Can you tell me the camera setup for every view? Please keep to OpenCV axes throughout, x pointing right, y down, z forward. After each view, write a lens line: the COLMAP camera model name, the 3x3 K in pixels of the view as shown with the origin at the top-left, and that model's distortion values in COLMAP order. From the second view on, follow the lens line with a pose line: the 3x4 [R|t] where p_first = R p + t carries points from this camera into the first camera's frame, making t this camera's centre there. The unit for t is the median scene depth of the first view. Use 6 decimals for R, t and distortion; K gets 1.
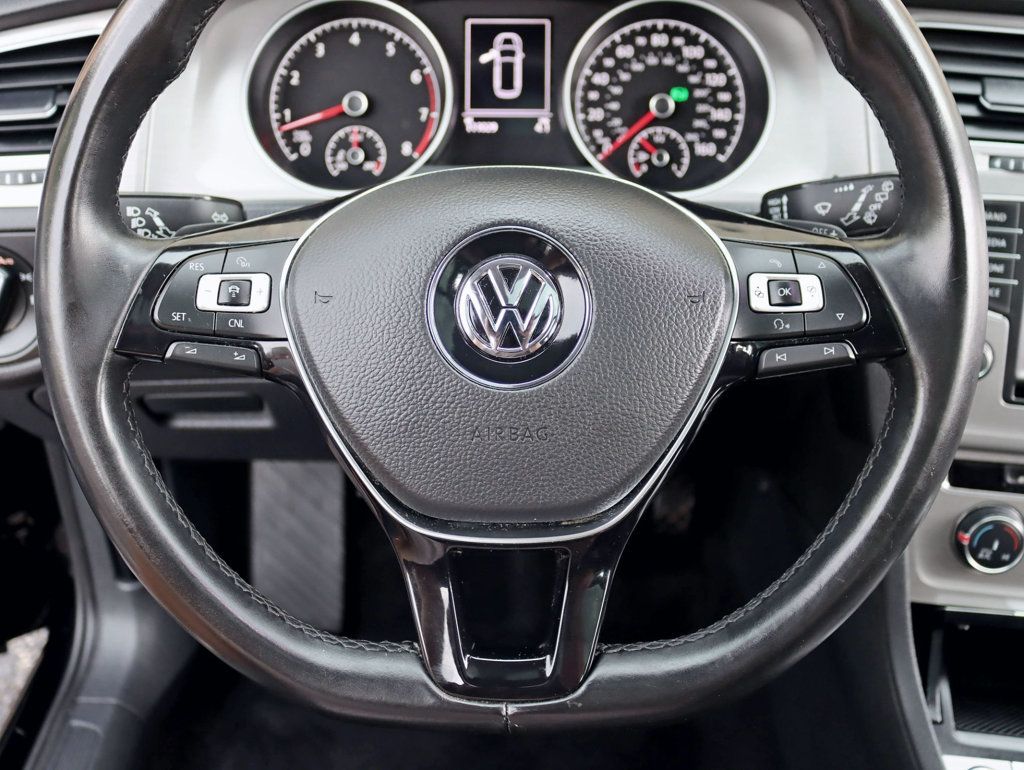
lens RADIAL K [[941.1, 0, 512.0], [0, 941.1, 385.0], [0, 0, 1]] dist [-0.101915, -0.008912]
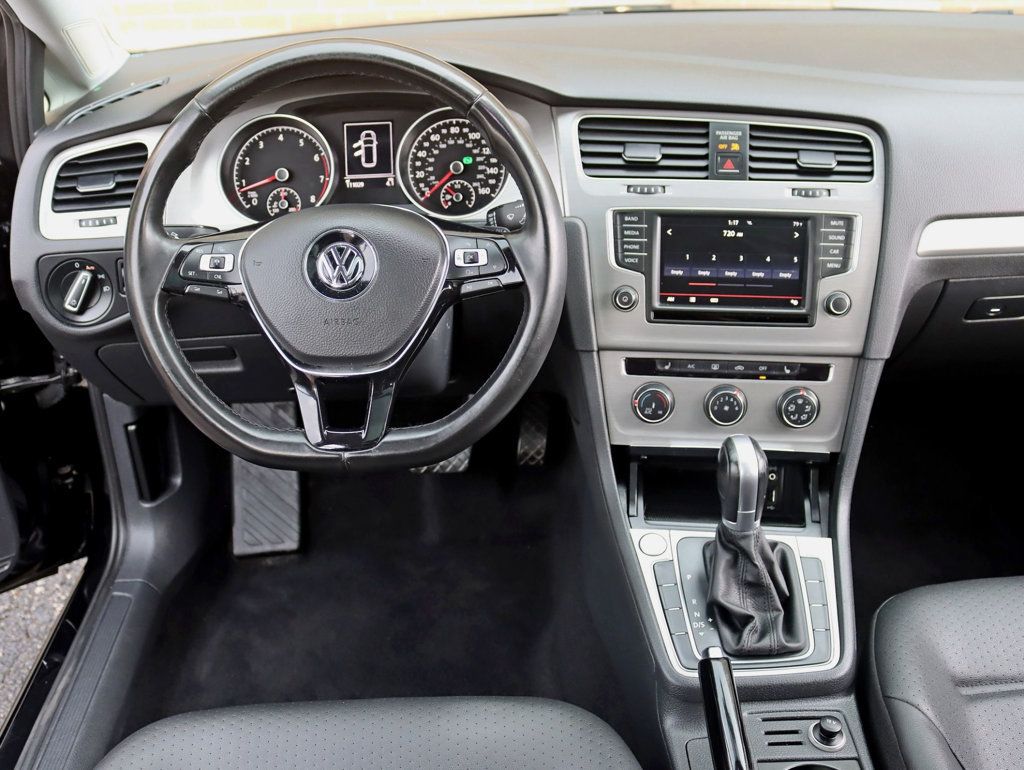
lens RADIAL K [[941.1, 0, 512.0], [0, 941.1, 385.0], [0, 0, 1]] dist [-0.101915, -0.008912]
pose [[0.998855, -0.044627, 0.017246, 0.214891], [0.045337, 0.998036, -0.043235, 0.187188], [-0.015283, 0.043968, 0.998916, -0.735866]]
